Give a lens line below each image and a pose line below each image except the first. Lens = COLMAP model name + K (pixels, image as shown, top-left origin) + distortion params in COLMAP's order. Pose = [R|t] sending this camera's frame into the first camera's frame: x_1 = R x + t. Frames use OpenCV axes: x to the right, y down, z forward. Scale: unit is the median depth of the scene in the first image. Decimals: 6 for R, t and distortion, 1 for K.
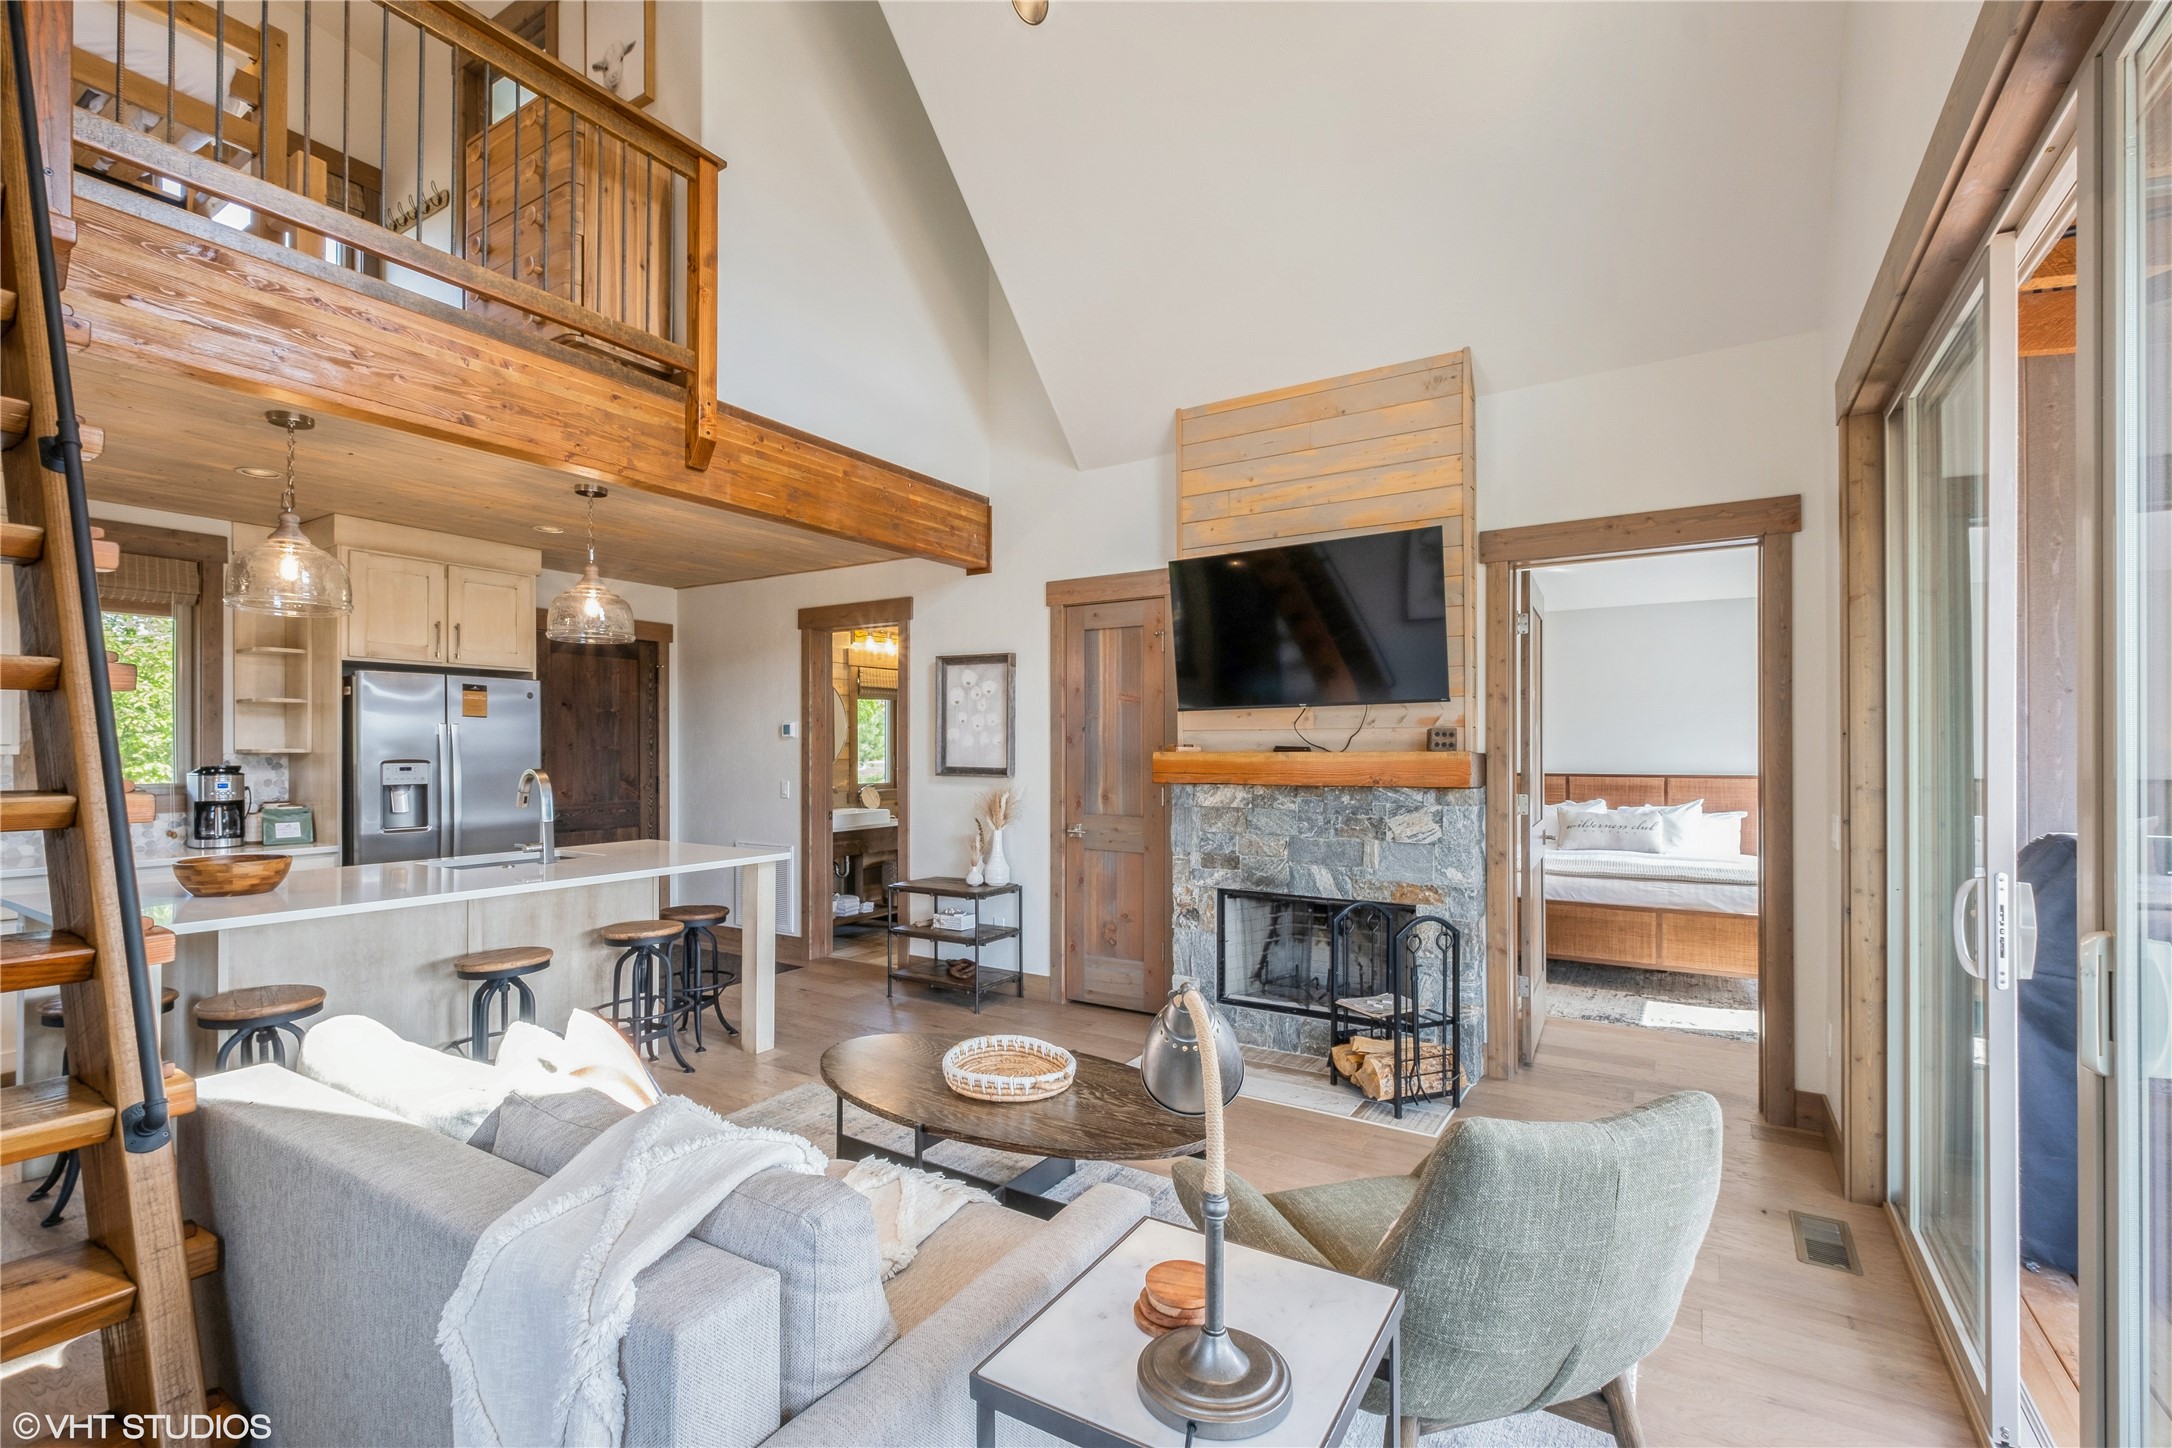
lens RADIAL K [[965.3, 0, 1078.3], [0, 965.3, 743.1], [0, 0, 1]] dist [0.011511, -0.006869]
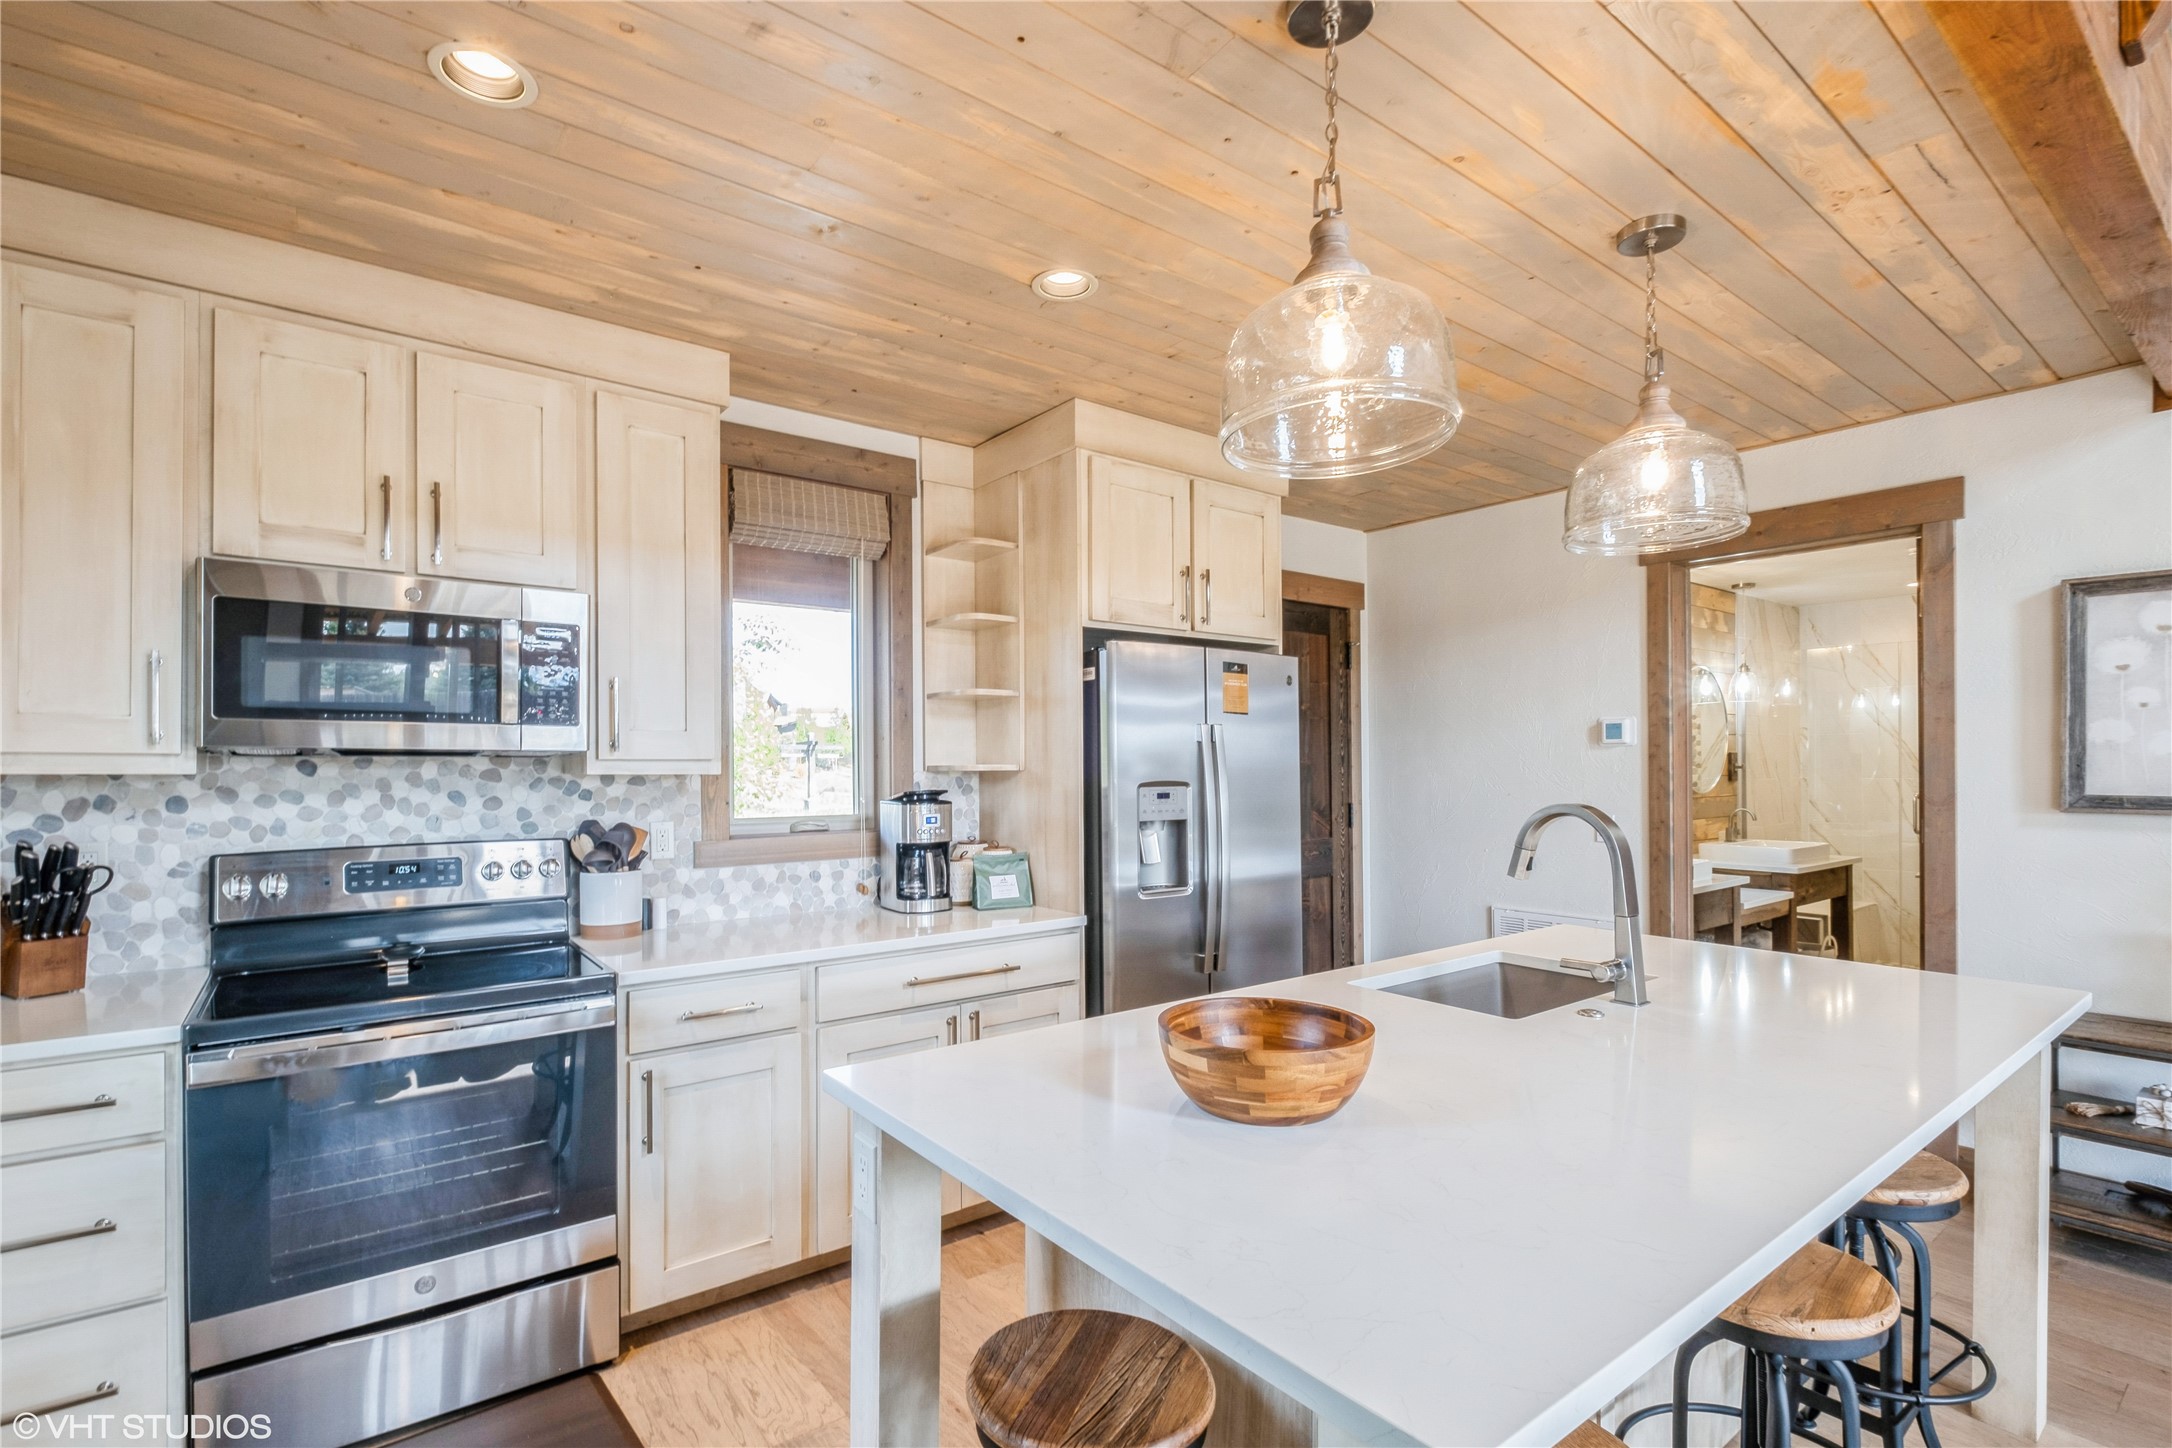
lens RADIAL K [[1002.7, 0, 1074.1], [0, 1002.7, 761.9], [0, 0, 1]] dist [0.010659, -0.009264]
pose [[0.936958, -0.004877, -0.349409, -0.560013], [0.006224, 0.999977, 0.002733, 0.002376], [0.349387, -0.004735, 0.936966, 0.393879]]
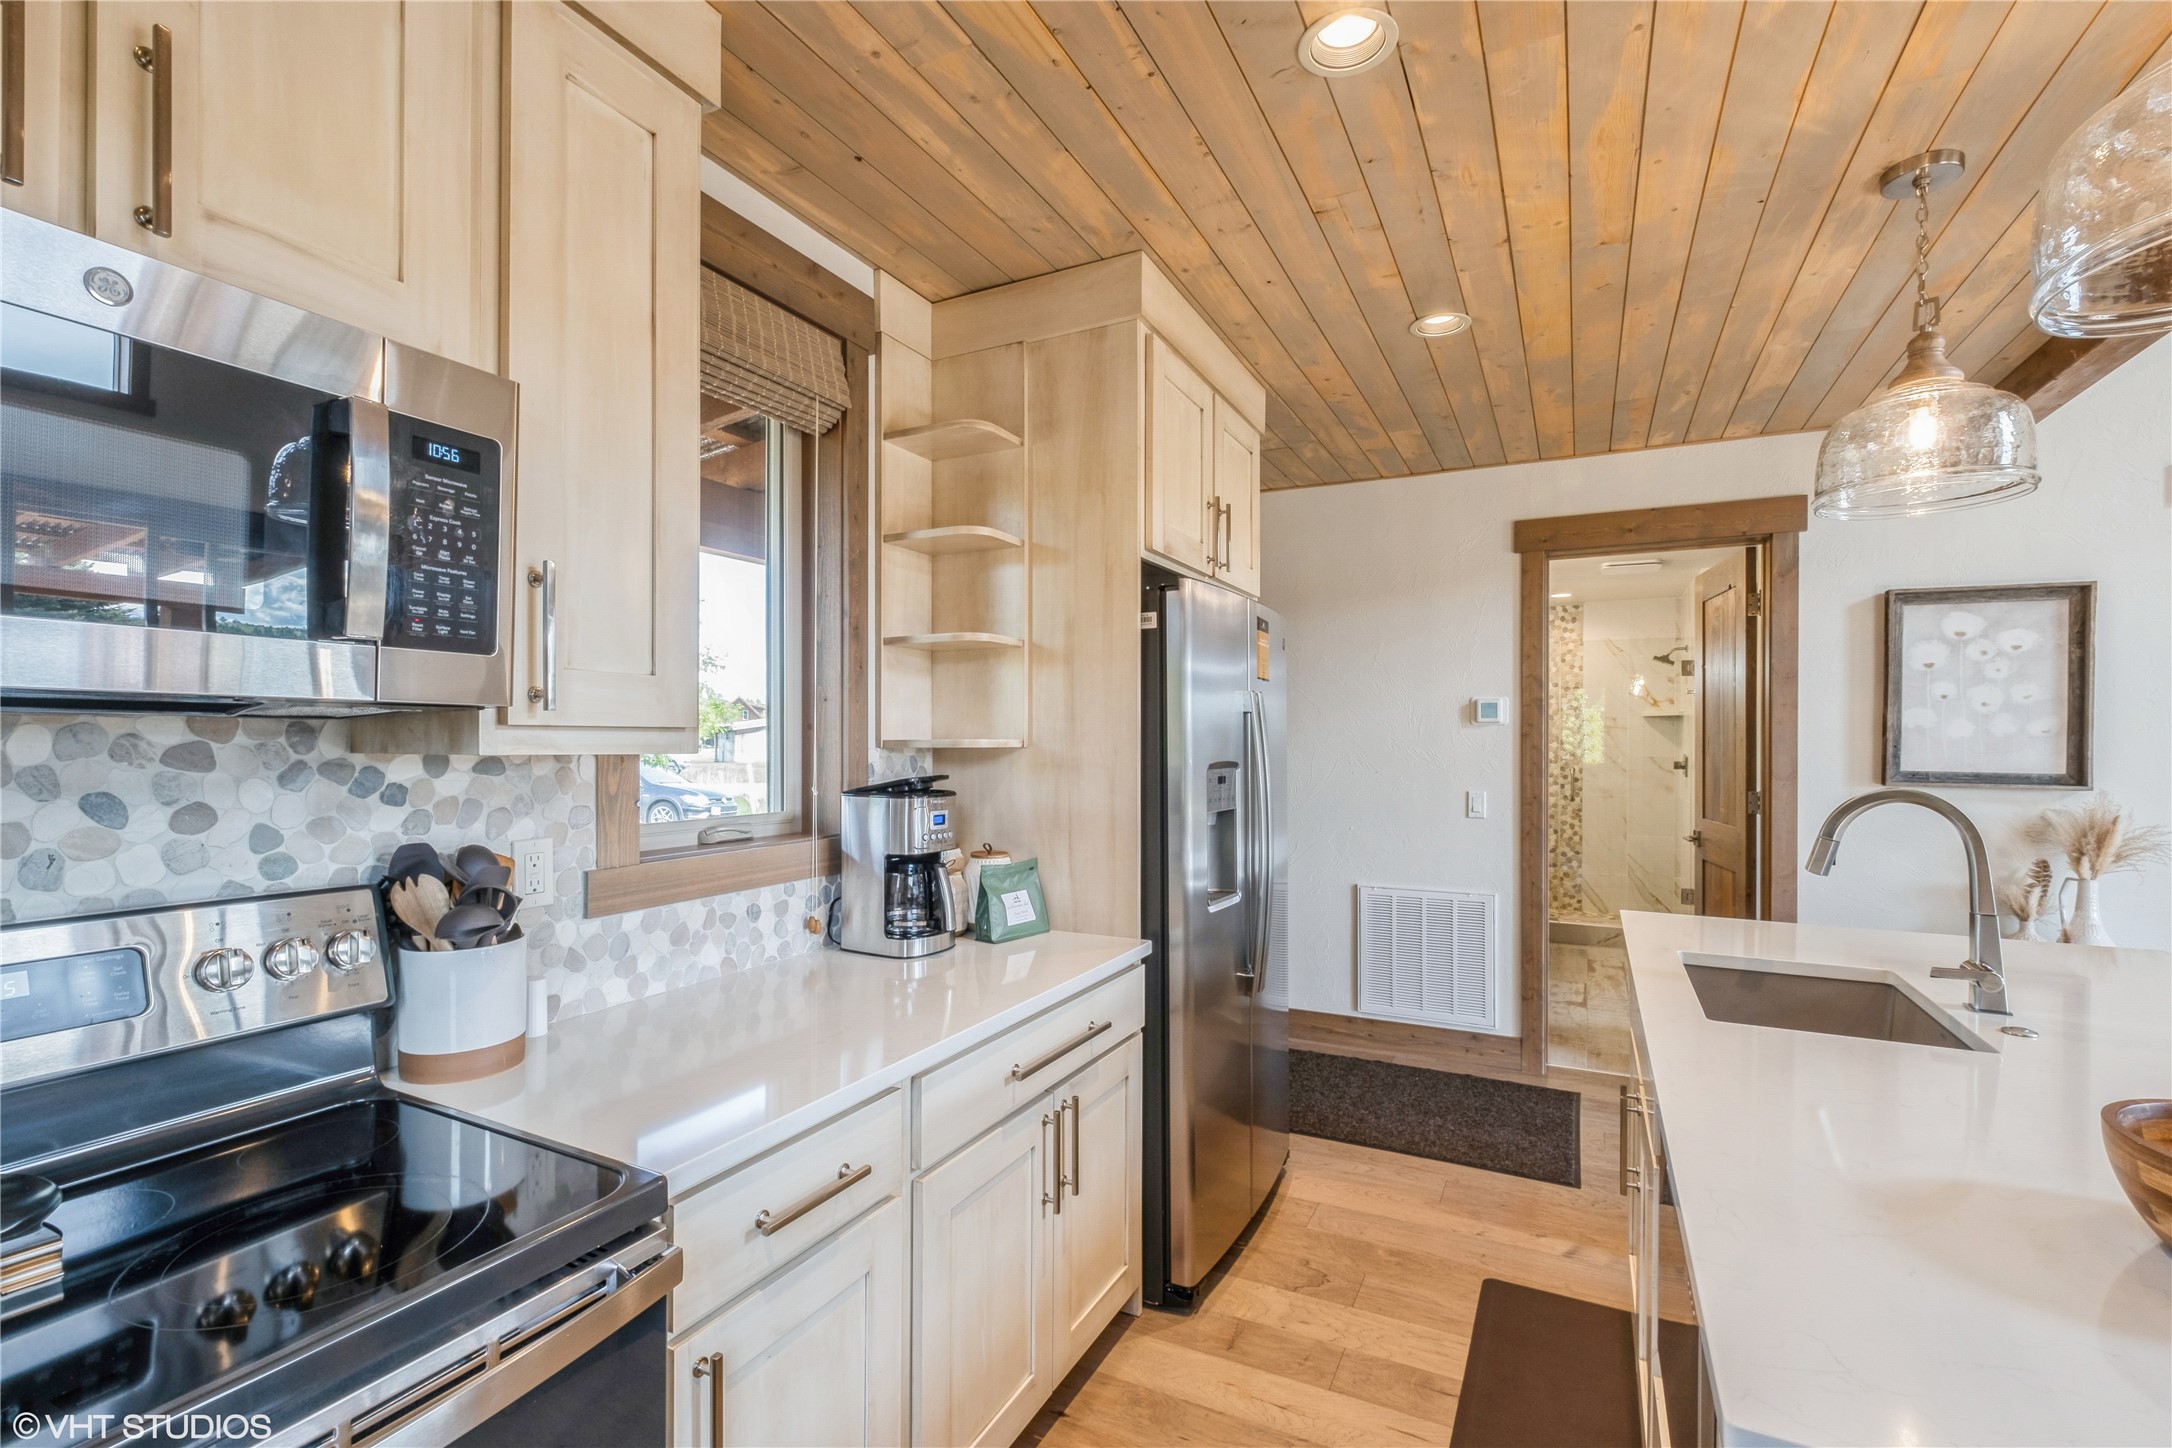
lens RADIAL K [[961.4, 0, 1087.1], [0, 961.4, 739.1], [0, 0, 1]] dist [0.001233, -0.008648]
pose [[0.995851, 0.002959, 0.090952, -0.873205], [-0.003591, 0.999970, 0.006794, 0.002321], [-0.090929, -0.007093, 0.995832, 0.551228]]
